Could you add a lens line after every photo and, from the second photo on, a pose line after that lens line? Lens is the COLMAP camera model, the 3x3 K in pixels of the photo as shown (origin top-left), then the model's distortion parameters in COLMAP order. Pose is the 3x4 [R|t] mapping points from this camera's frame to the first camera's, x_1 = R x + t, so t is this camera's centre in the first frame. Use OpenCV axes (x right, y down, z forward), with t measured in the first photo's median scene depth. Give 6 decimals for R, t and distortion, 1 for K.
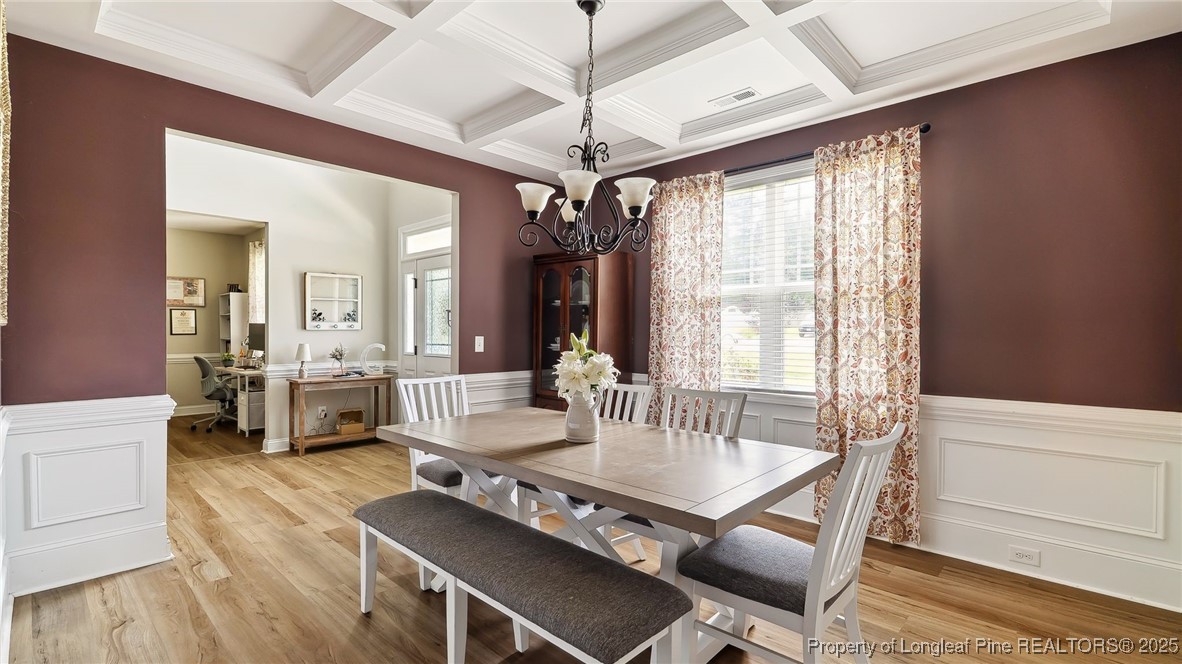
lens RADIAL K [[554.5, 0, 595.6], [0, 554.5, 333.8], [0, 0, 1]] dist [-0.001366, -0.000218]
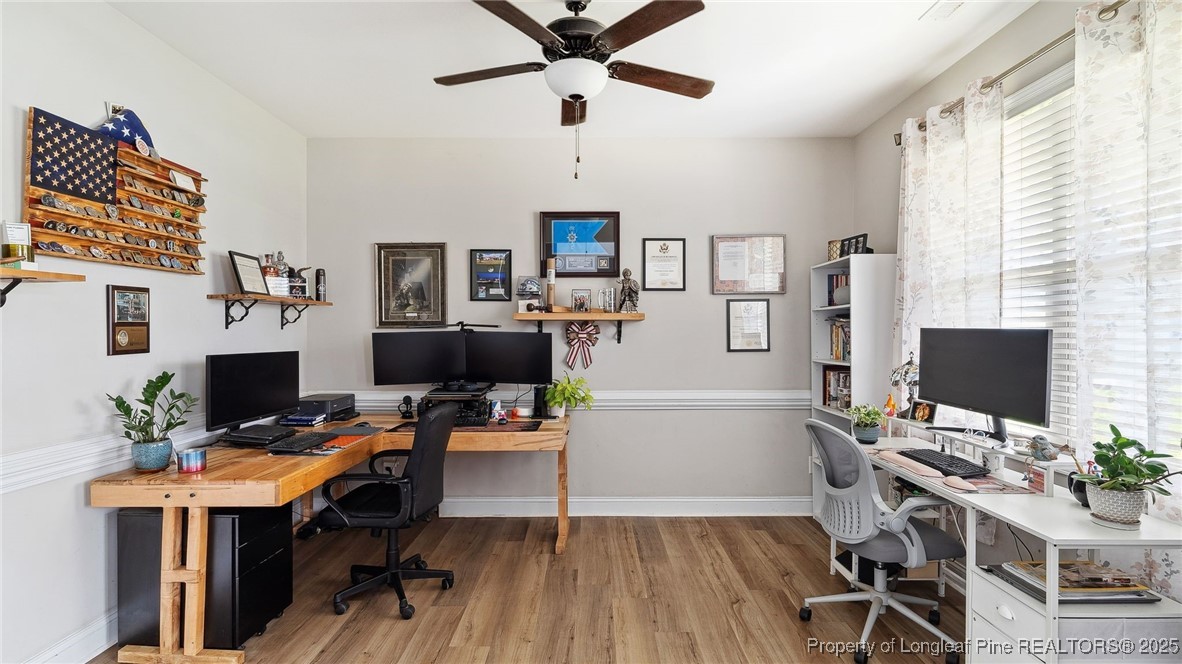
lens RADIAL K [[554.5, 0, 595.6], [0, 554.5, 333.8], [0, 0, 1]] dist [-0.001366, -0.000218]
pose [[0.695207, -0.001818, -0.718807, -0.489559], [0.000303, 0.999997, -0.002237, -0.013516], [0.718809, 0.001337, 0.695206, 0.564201]]
